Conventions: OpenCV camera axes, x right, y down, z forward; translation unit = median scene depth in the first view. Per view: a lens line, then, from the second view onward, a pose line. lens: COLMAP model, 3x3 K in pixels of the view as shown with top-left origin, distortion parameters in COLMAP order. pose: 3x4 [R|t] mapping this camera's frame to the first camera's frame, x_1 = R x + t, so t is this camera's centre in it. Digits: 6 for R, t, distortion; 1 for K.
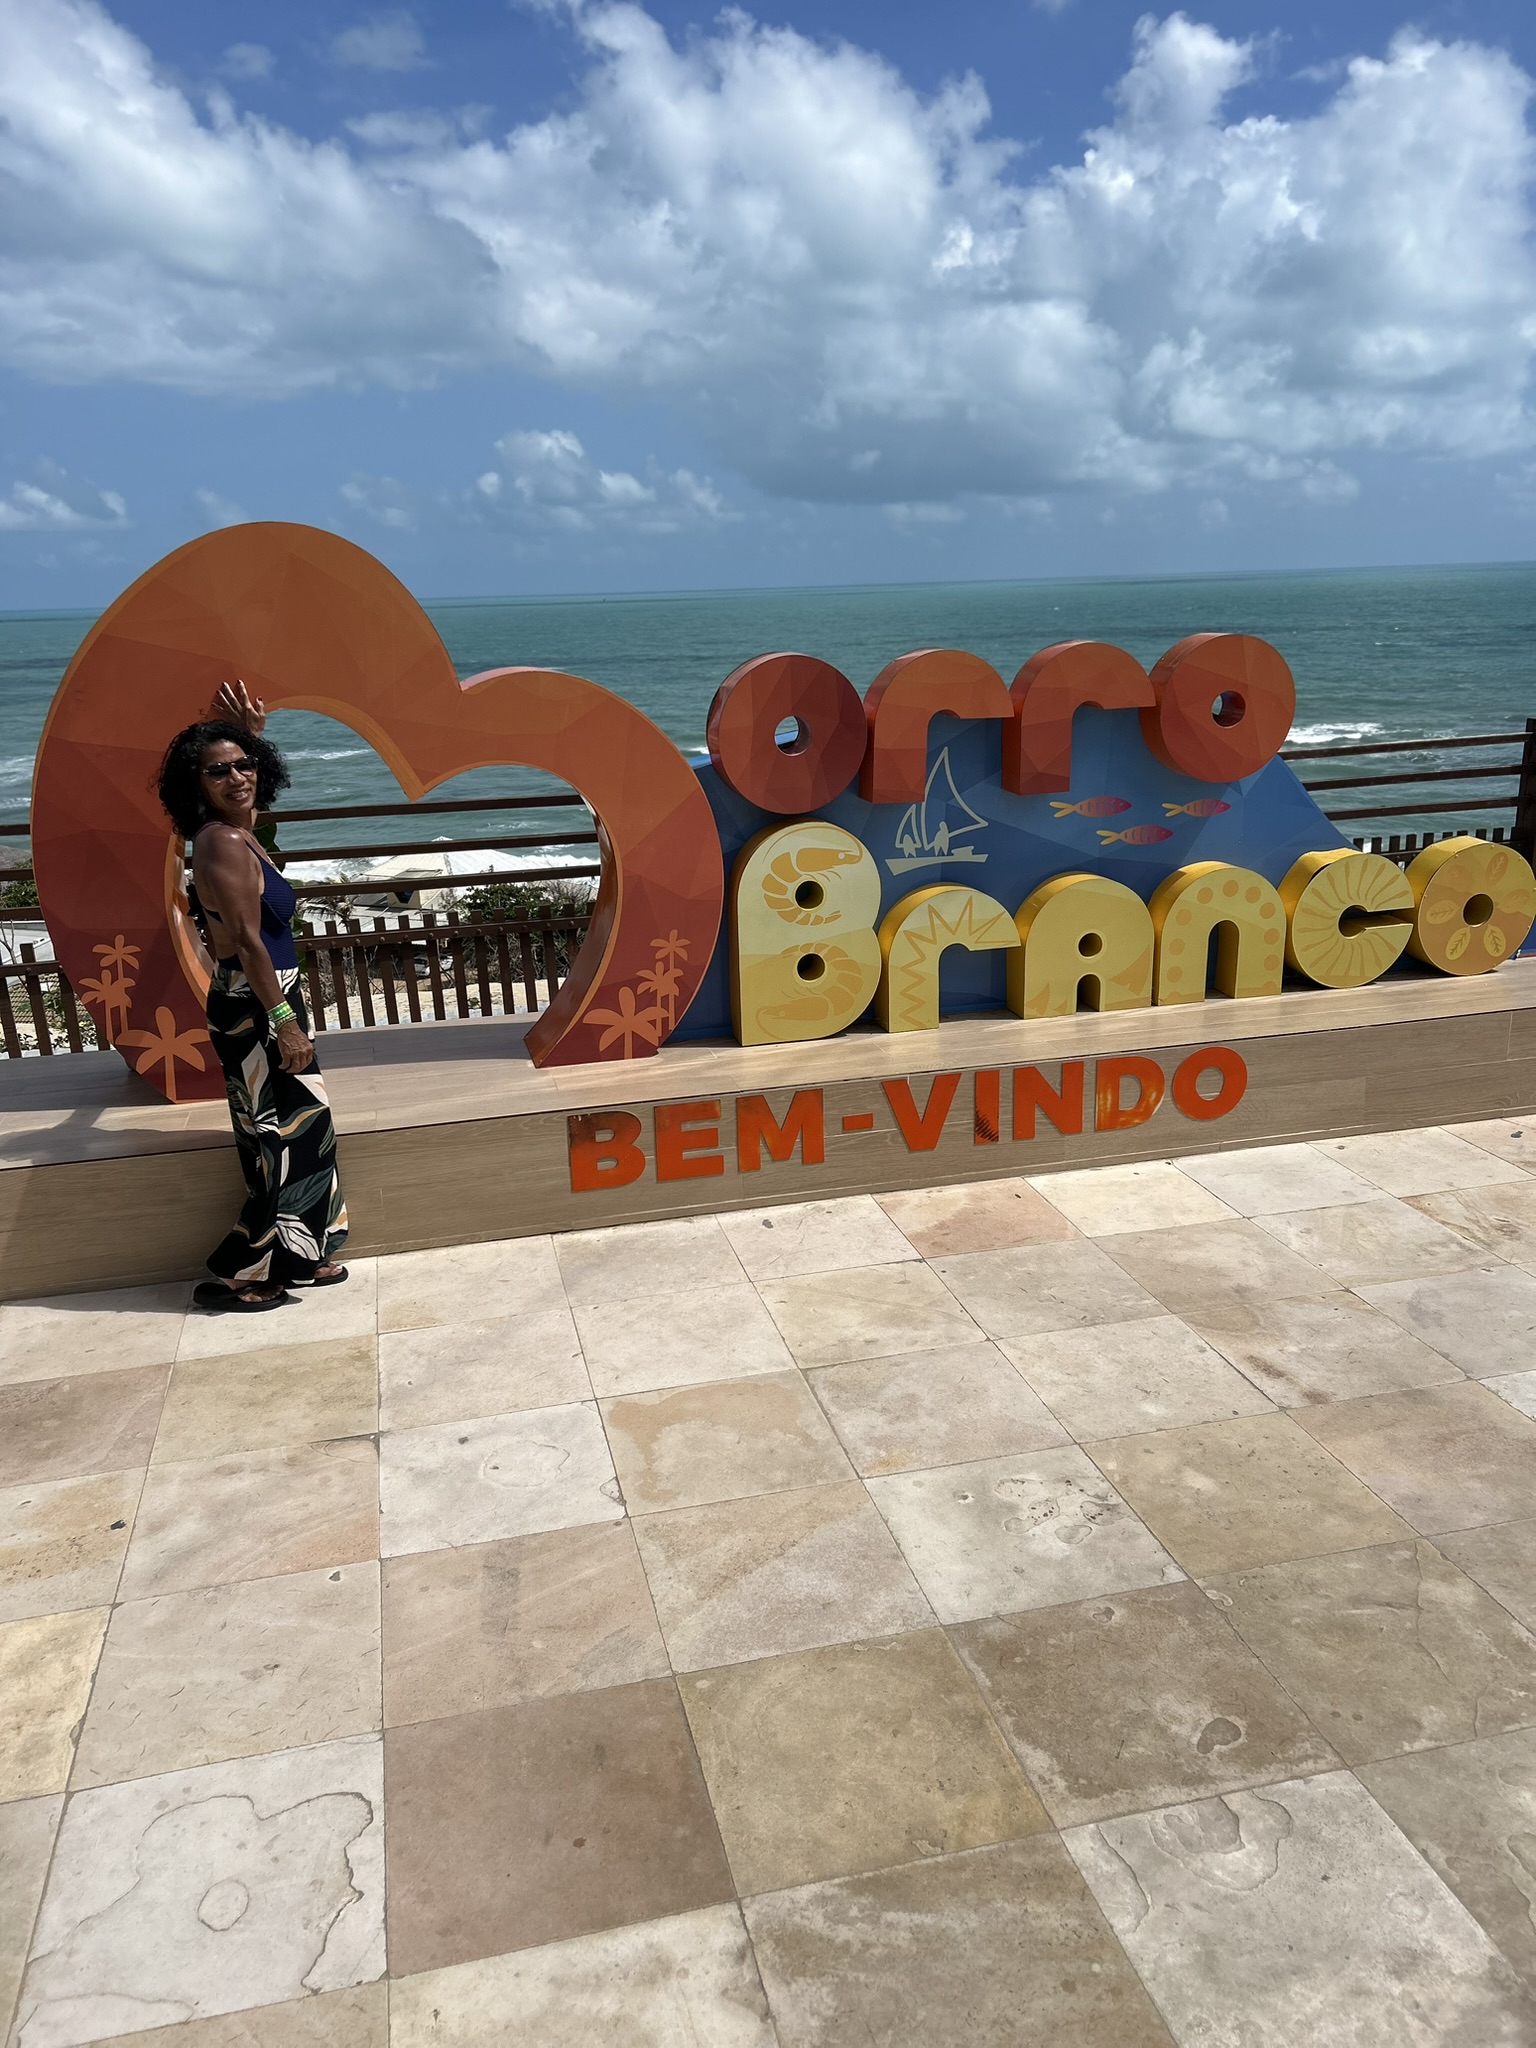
lens RADIAL K [[1564.2, 0, 766.5], [0, 1564.2, 1030.8], [0, 0, 1]] dist [0.045886, -0.054805]
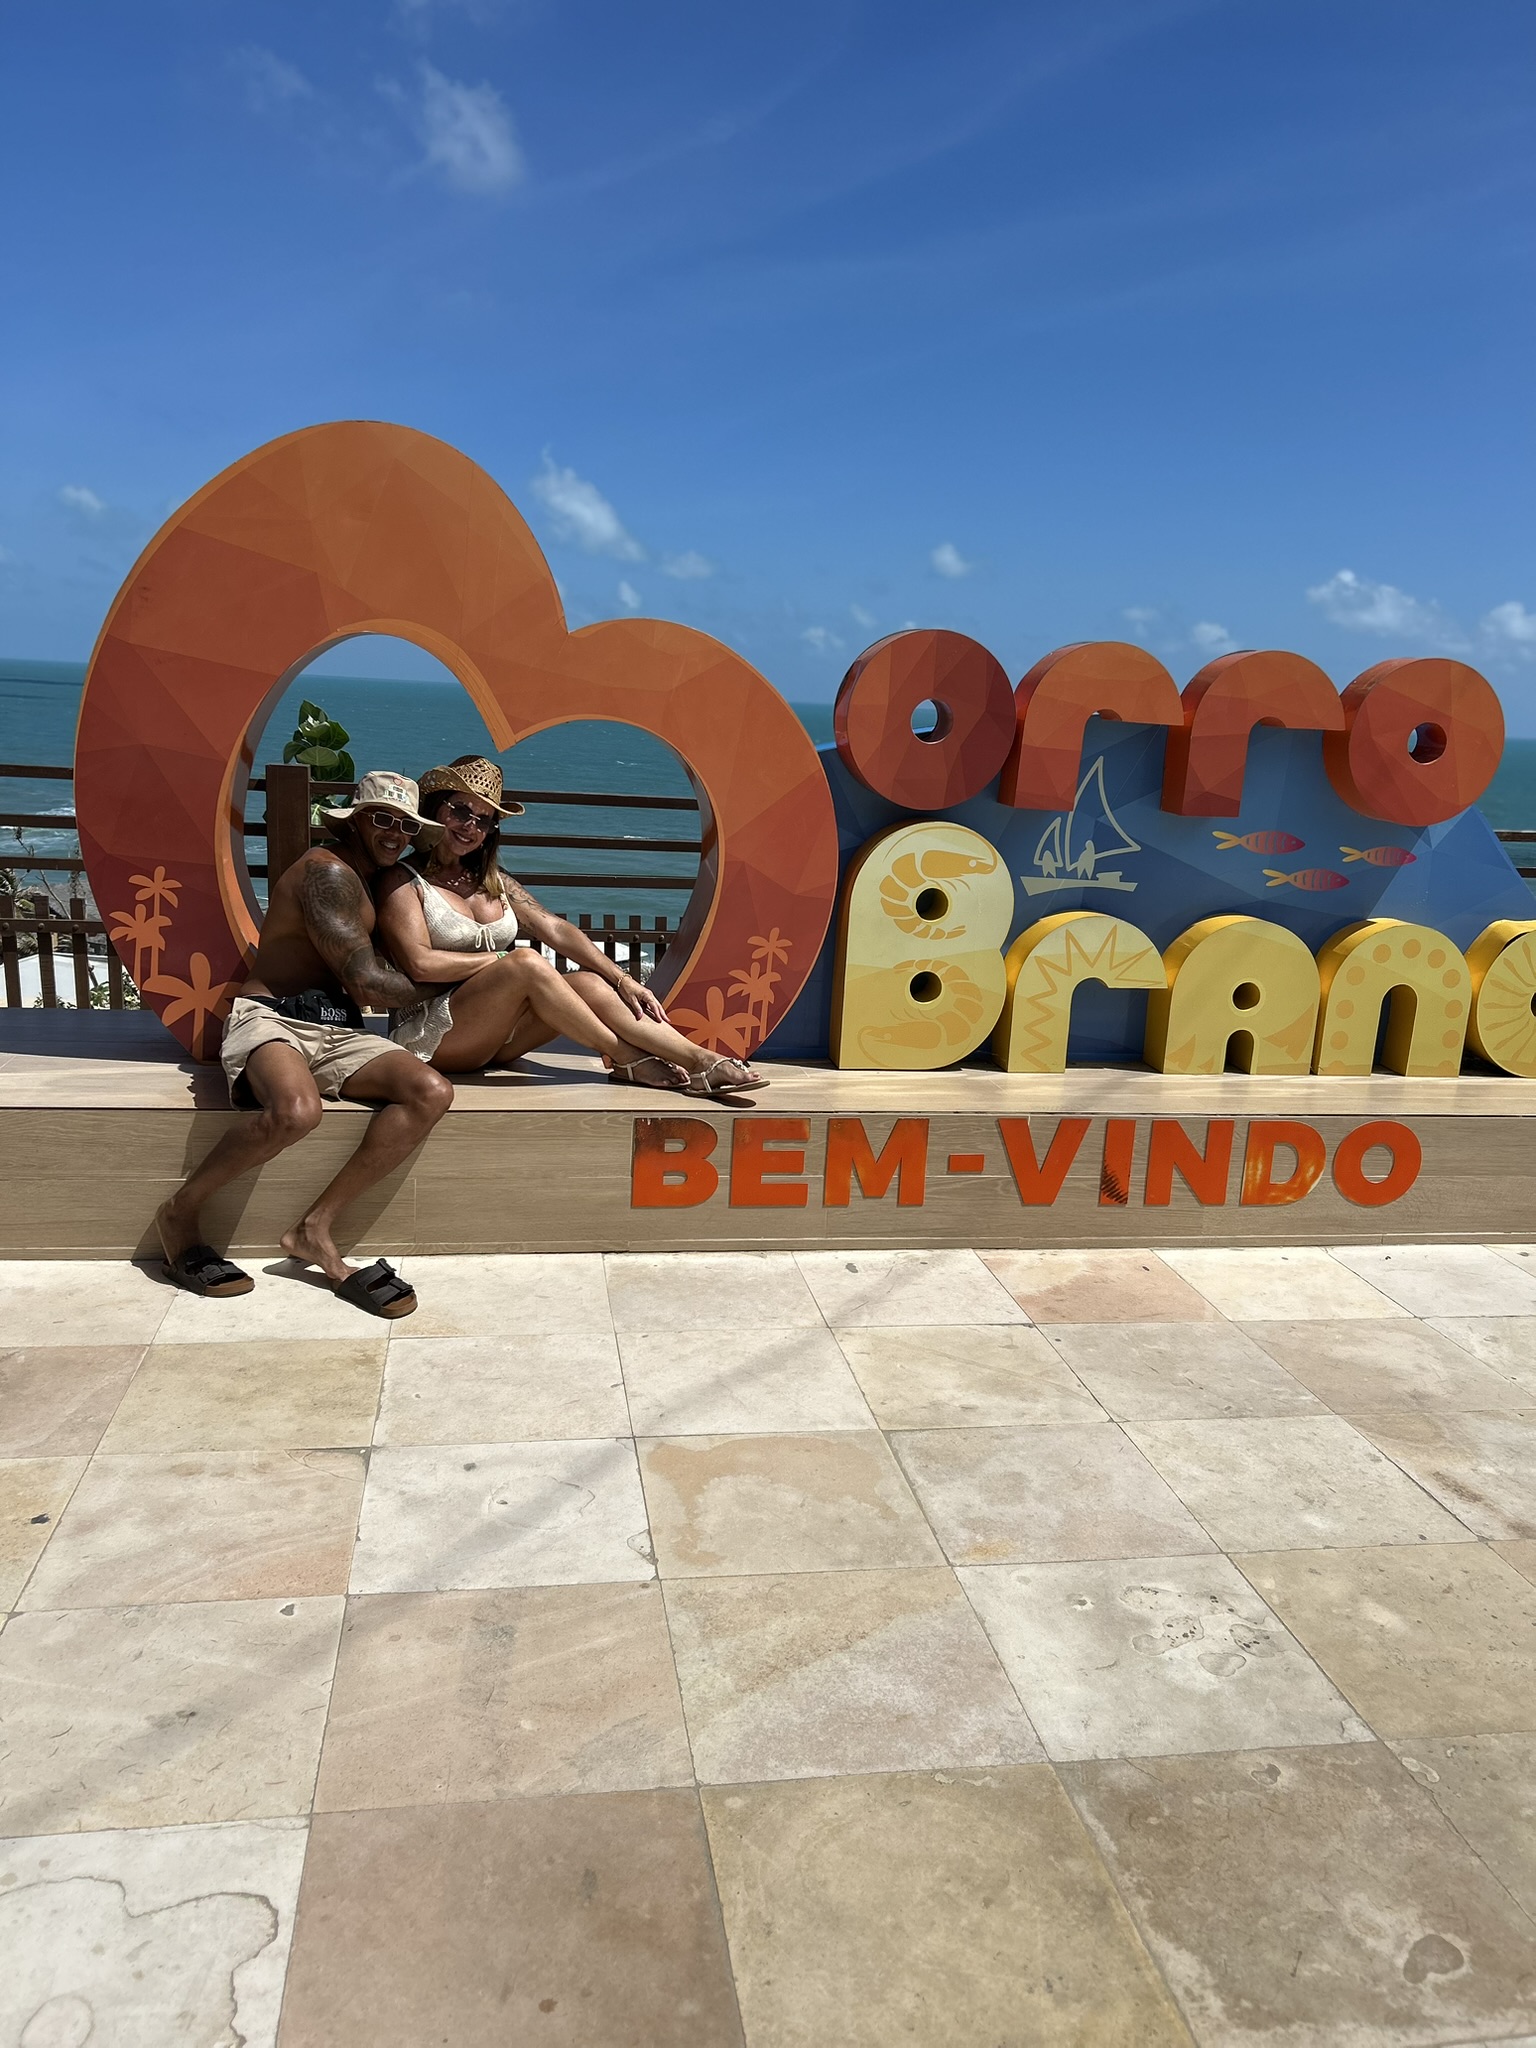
lens RADIAL K [[1564.2, 0, 771.5], [0, 1564.2, 1040.2], [0, 0, 1]] dist [0.045886, -0.054805]
pose [[0.994156, 0.094731, -0.051763, -0.010719], [-0.097805, 0.993366, -0.060484, 0.055810], [0.045690, 0.065193, 0.996826, 0.130462]]
